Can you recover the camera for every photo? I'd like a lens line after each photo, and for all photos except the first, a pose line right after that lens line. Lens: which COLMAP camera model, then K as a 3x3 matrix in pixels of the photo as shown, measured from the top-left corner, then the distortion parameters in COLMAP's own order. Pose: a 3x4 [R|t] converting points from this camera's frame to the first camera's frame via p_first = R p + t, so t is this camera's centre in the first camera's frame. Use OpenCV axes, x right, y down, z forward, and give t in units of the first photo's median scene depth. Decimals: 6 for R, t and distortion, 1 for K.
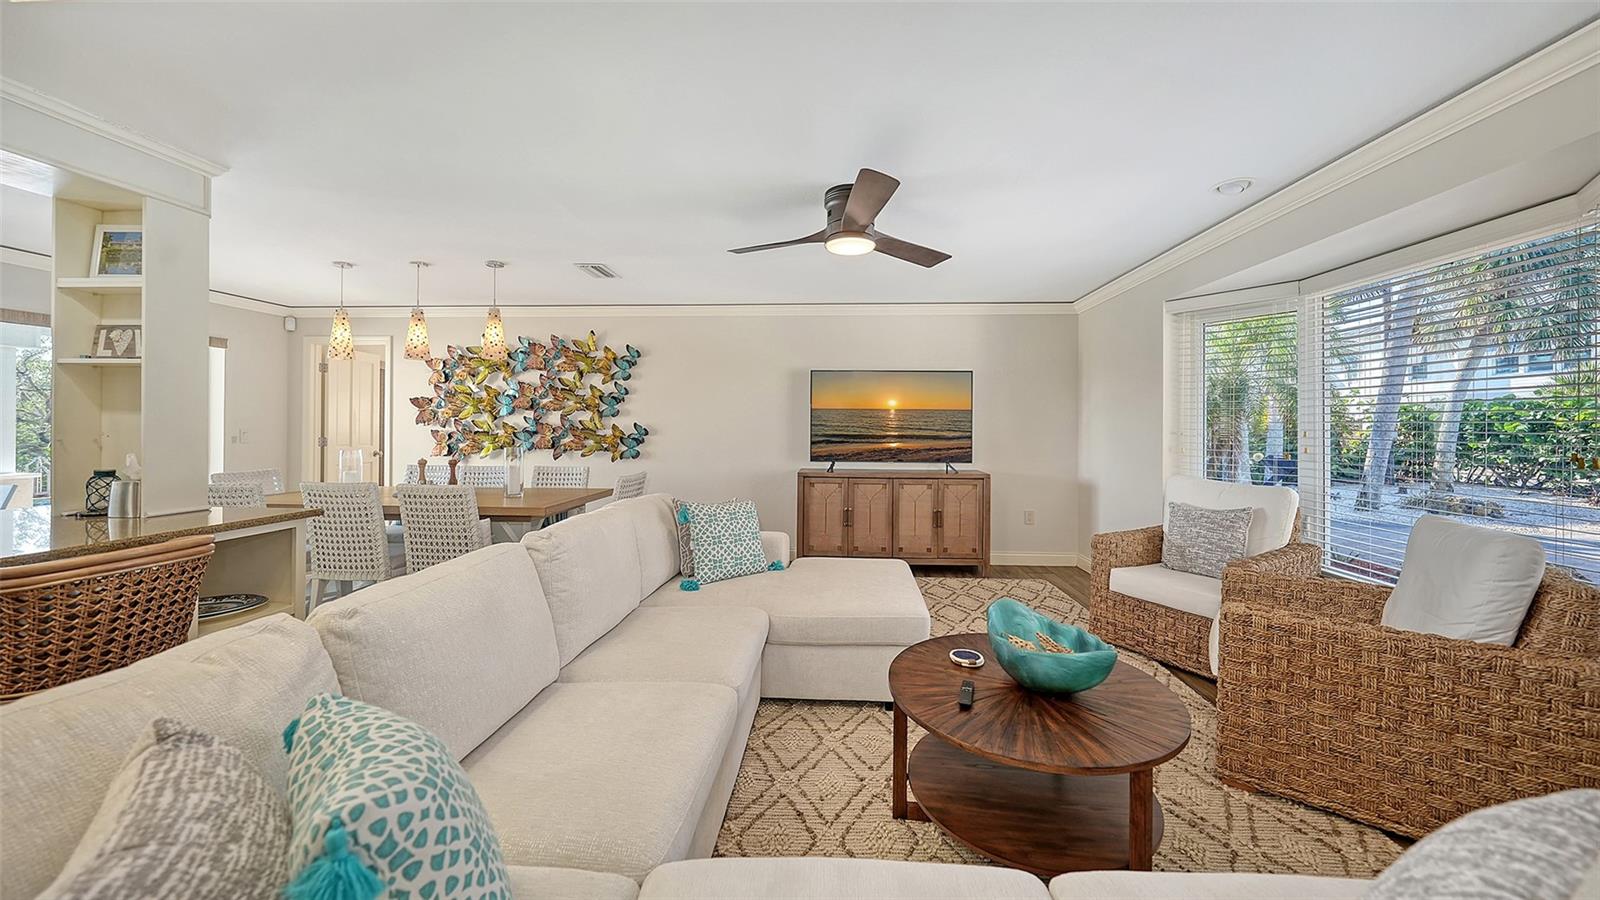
lens RADIAL K [[564.7, 0, 836.8], [0, 564.7, 423.1], [0, 0, 1]] dist [-0.001062, -0.000527]
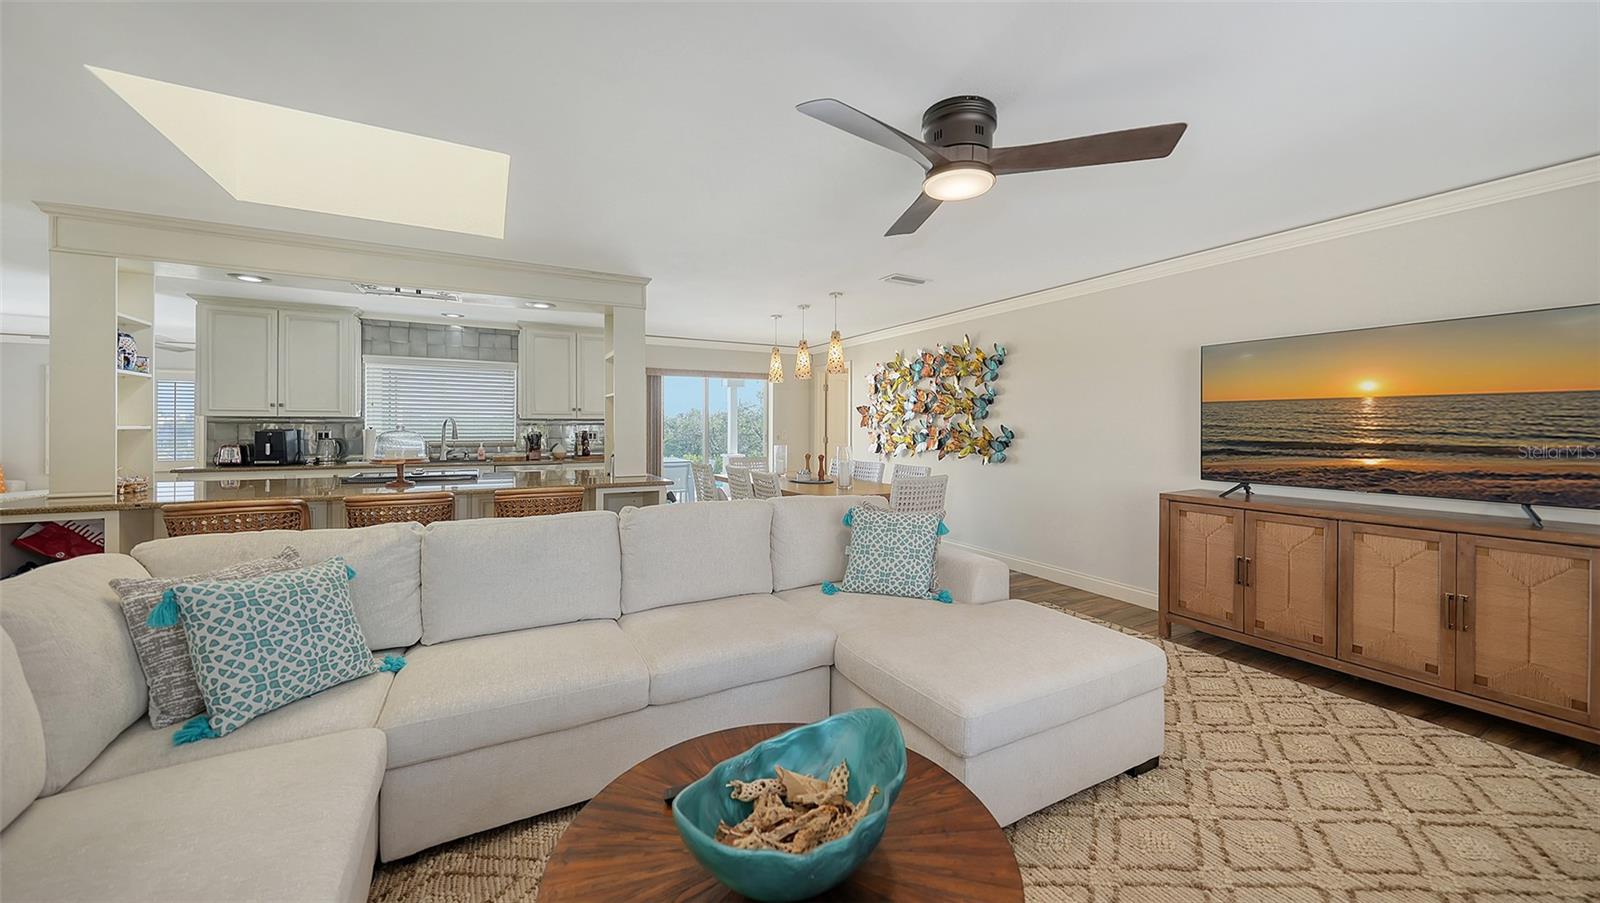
lens RADIAL K [[565.5, 0, 796.5], [0, 565.5, 423.1], [0, 0, 1]] dist [-0.002809, -0.000274]
pose [[0.519810, -0.009803, -0.854226, 0.271374], [0.004561, 0.999952, -0.008699, 0.002628], [0.854270, 0.000626, 0.519829, 0.214329]]
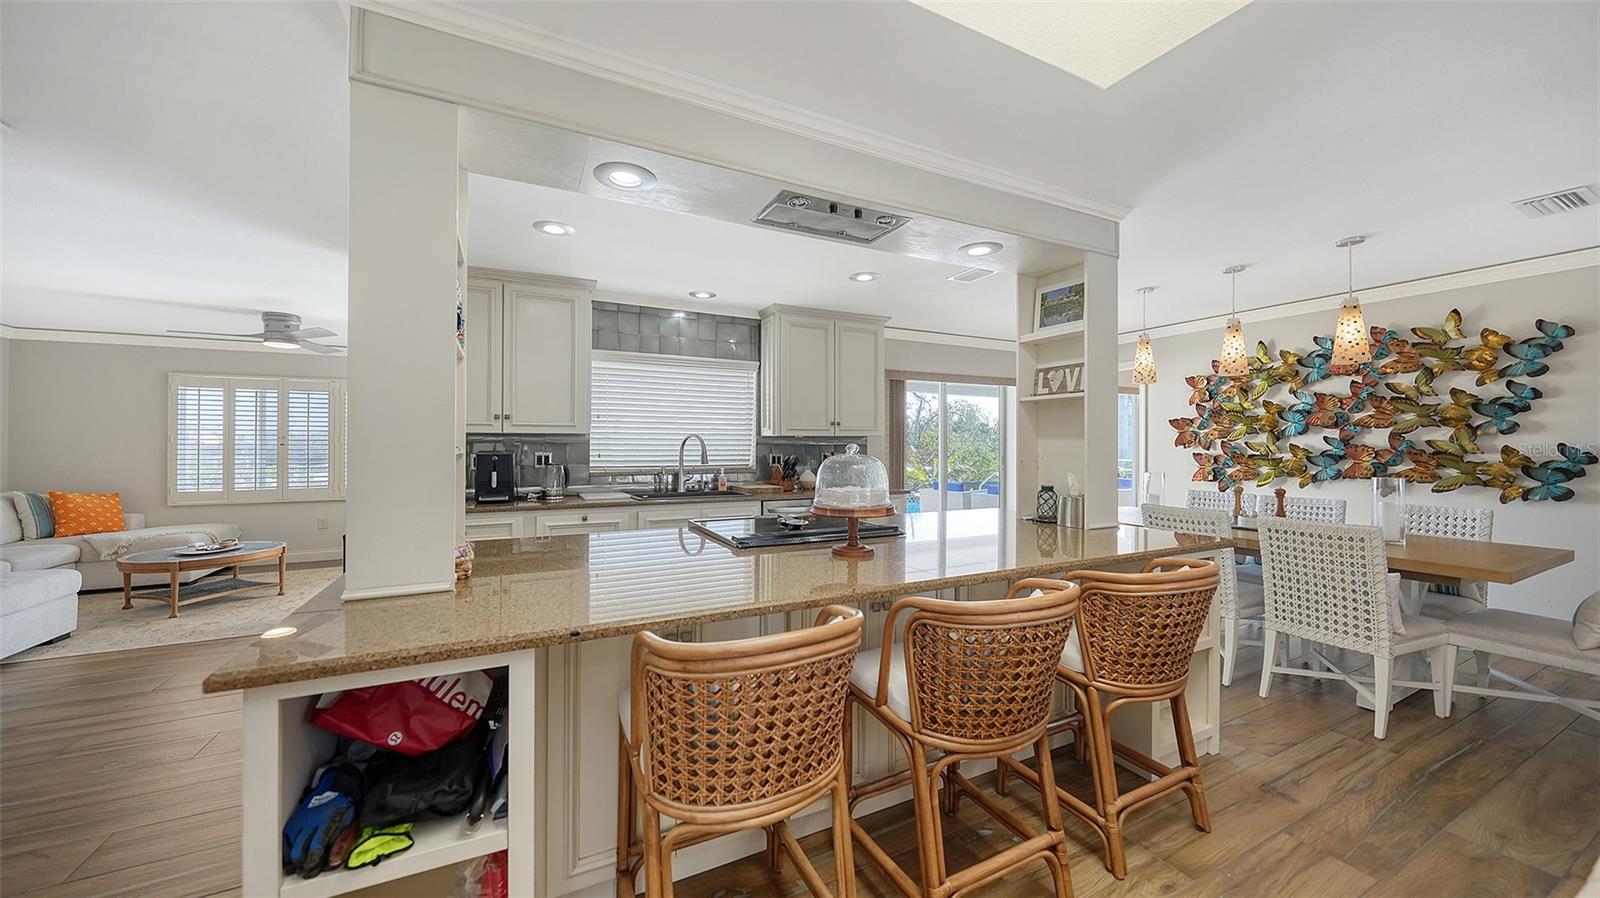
lens RADIAL K [[564.7, 0, 783.5], [0, 564.7, 445.6], [0, 0, 1]] dist [-0.001062, -0.000527]
pose [[0.469413, -0.004569, -0.882967, -0.212420], [0.006369, 0.999978, -0.001789, -0.002221], [0.882956, -0.004784, 0.469432, -0.041085]]
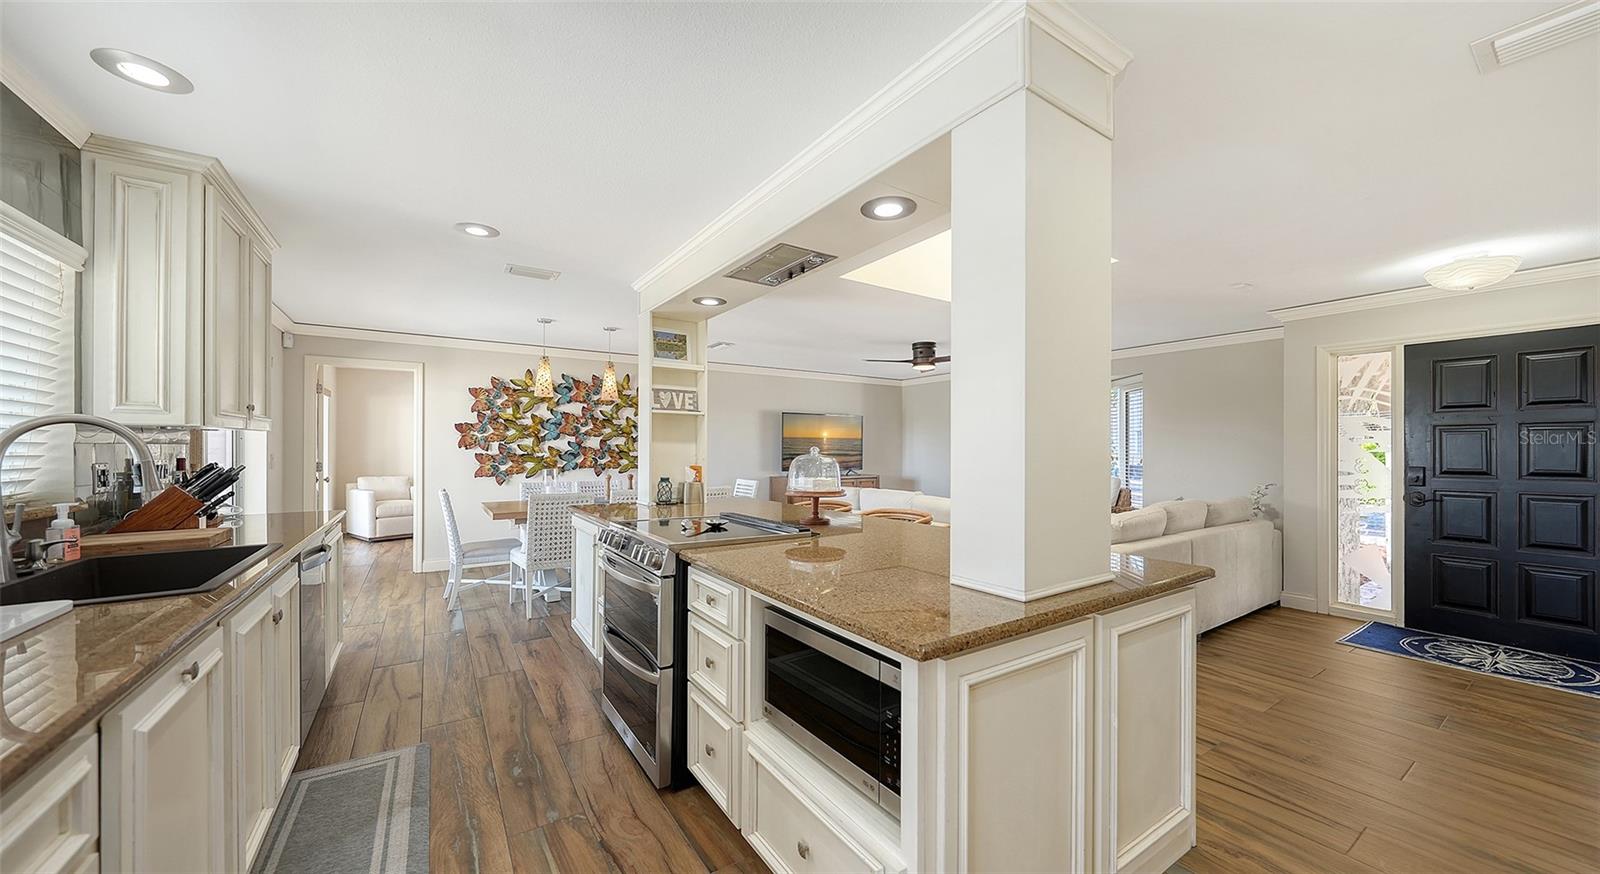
lens RADIAL K [[555.1, 0, 816.9], [0, 555.1, 447.0], [0, 0, 1]] dist [-0.001574, -0.000175]
pose [[0.796013, -0.001762, 0.605277, -0.849041], [-0.001701, 0.999985, 0.005148, -0.006207], [-0.605277, -0.005128, 0.795998, -0.251298]]
